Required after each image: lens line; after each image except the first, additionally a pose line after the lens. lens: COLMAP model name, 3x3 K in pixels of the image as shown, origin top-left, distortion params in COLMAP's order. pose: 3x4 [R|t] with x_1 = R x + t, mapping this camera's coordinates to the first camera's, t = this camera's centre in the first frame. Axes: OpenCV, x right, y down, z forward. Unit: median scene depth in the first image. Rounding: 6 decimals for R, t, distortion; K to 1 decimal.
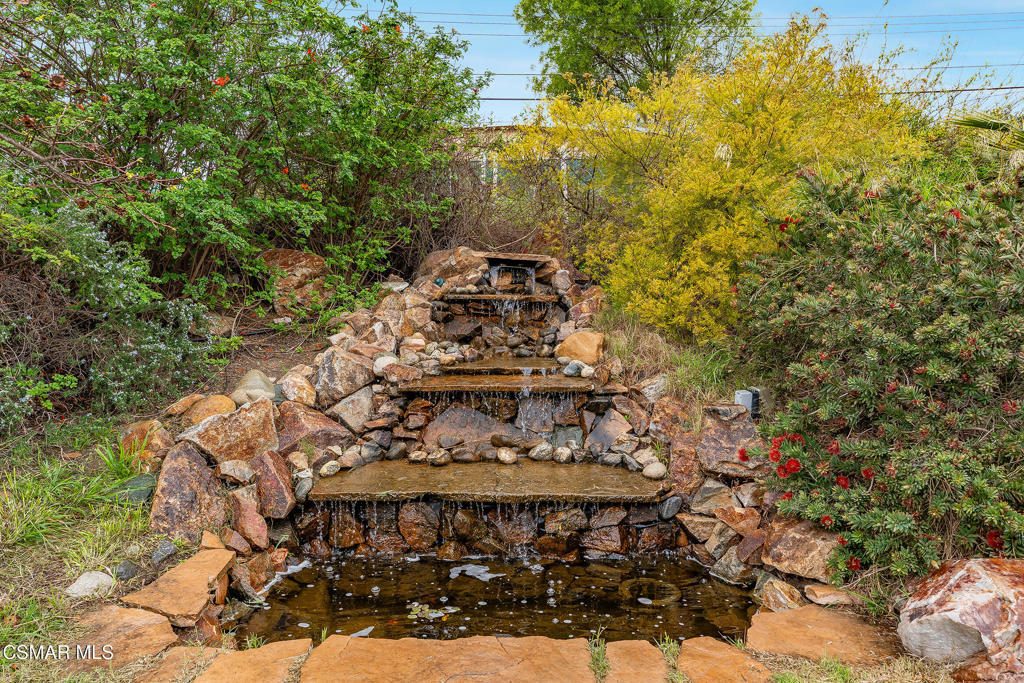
lens RADIAL K [[693.4, 0, 512.0], [0, 693.4, 341.5], [0, 0, 1]] dist [-0.002895, -0.002515]
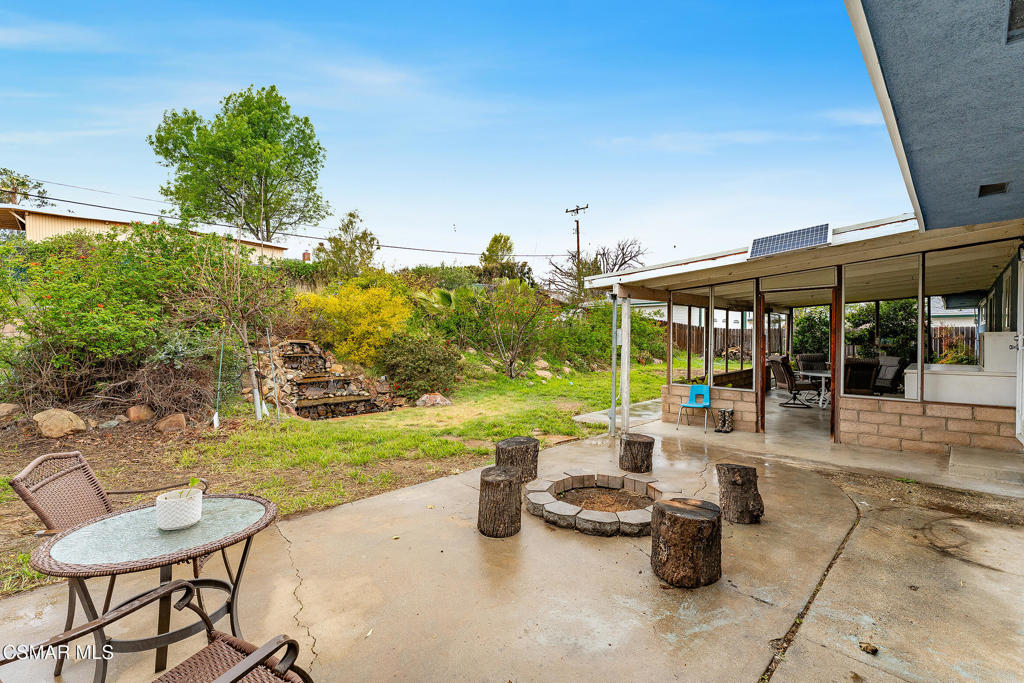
lens RADIAL K [[451.3, 0, 512.0], [0, 451.3, 341.5], [0, 0, 1]] dist [-0.000396, -0.000087]
pose [[0.714837, -0.014446, 0.699142, -1.141951], [0.039934, 0.998998, -0.020190, -0.066412], [-0.698150, 0.042352, 0.714698, -1.758729]]
